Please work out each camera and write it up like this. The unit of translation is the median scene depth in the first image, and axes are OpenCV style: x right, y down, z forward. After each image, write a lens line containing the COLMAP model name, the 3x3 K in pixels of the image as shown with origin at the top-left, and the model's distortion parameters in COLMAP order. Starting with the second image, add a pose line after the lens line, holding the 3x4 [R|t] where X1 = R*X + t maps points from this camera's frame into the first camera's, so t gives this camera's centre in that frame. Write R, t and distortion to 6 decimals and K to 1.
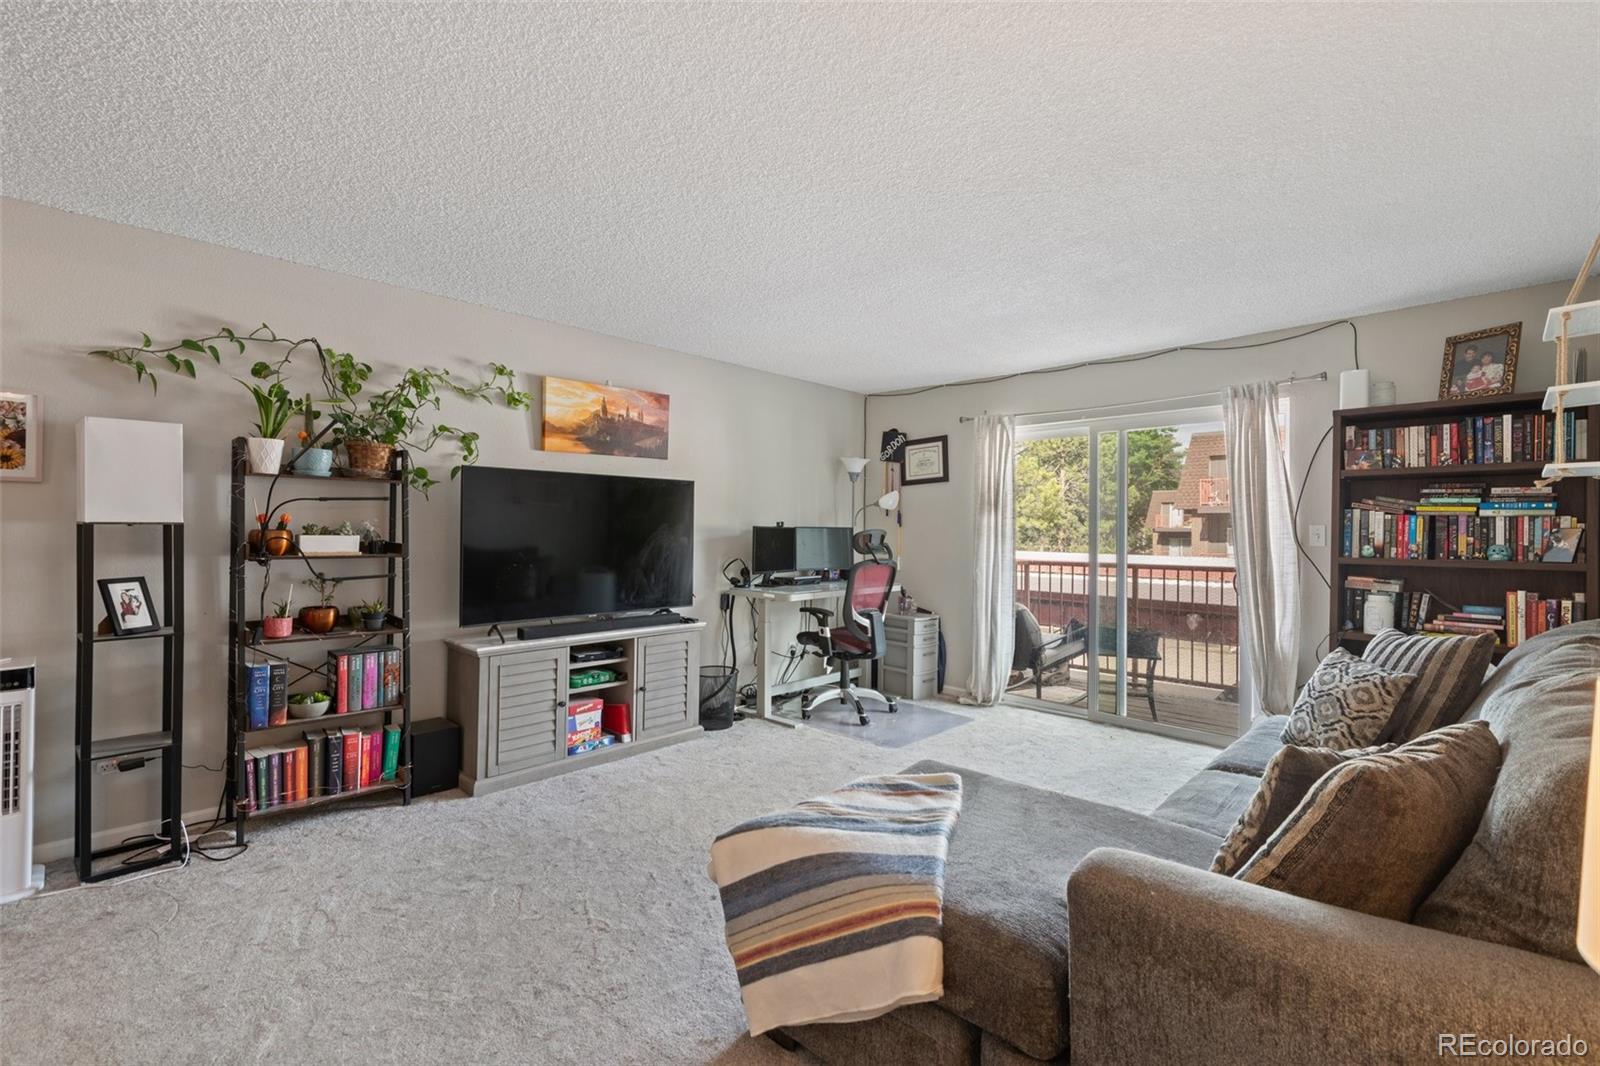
lens RADIAL K [[717.0, 0, 808.7], [0, 717.0, 530.6], [0, 0, 1]] dist [0.021924, -0.007066]
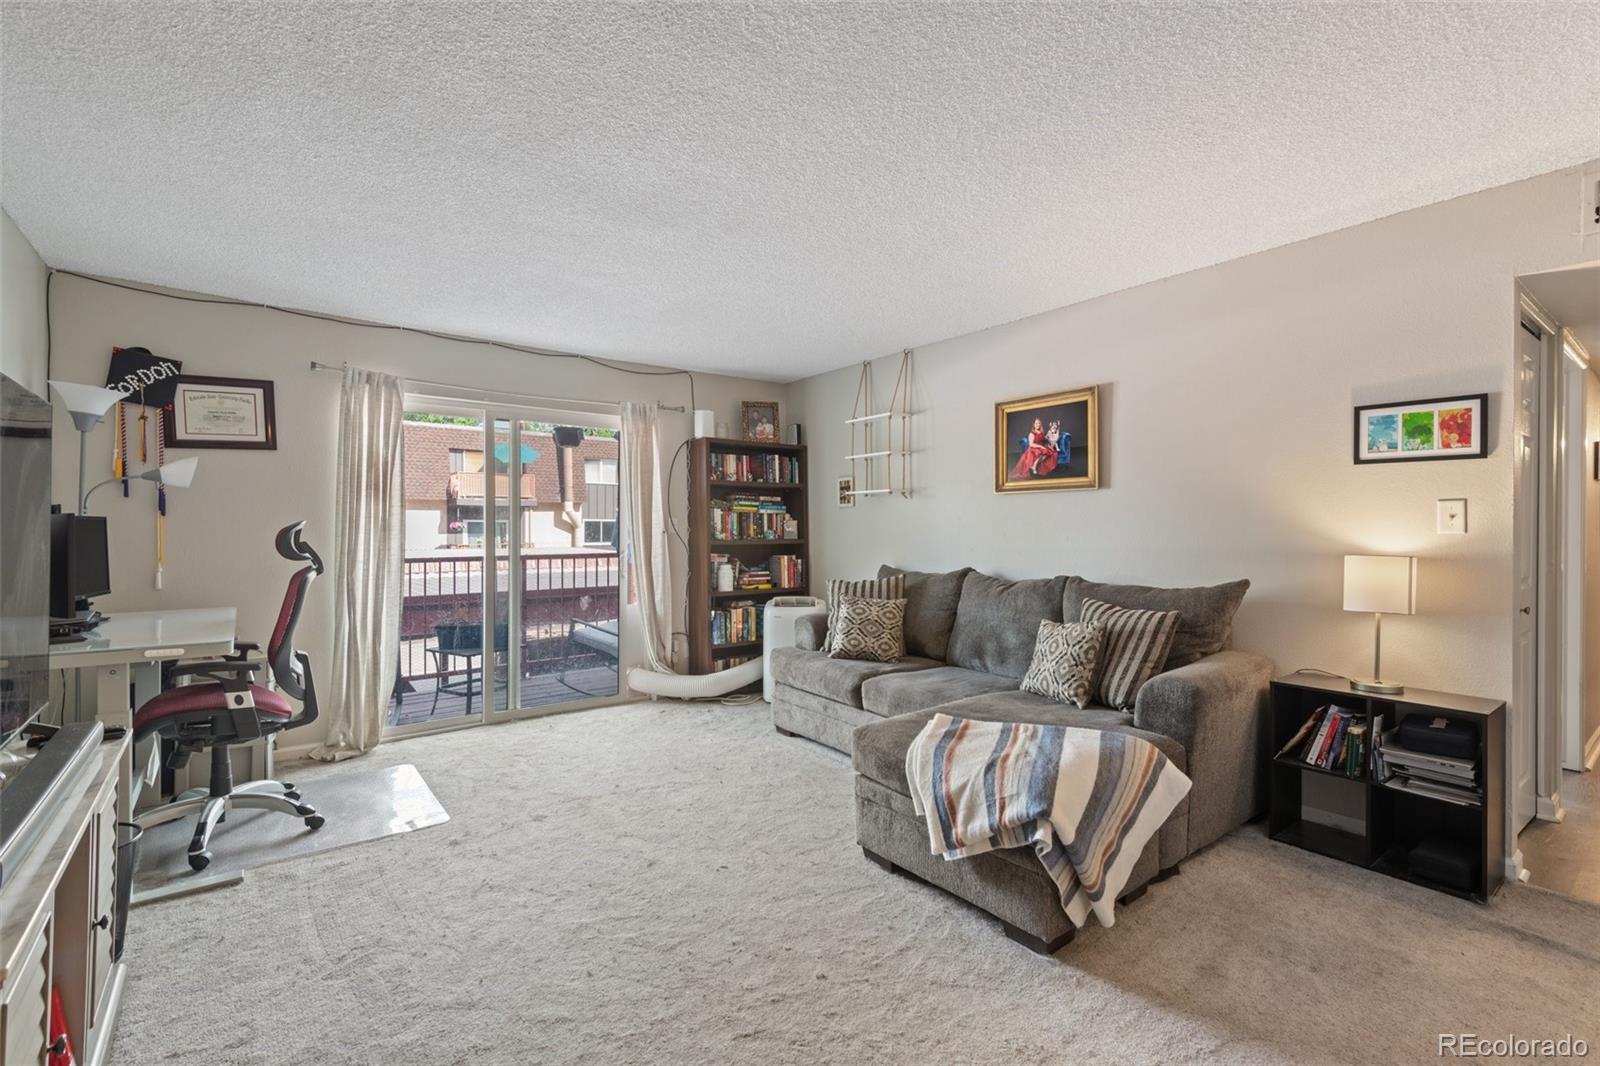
lens RADIAL K [[717.0, 0, 795.8], [0, 717.0, 529.7], [0, 0, 1]] dist [0.021924, -0.007066]
pose [[0.141805, -0.010310, 0.989841, -0.590436], [0.001176, 0.999947, 0.010247, 0.001119], [-0.989894, -0.000289, 0.141810, 0.583917]]
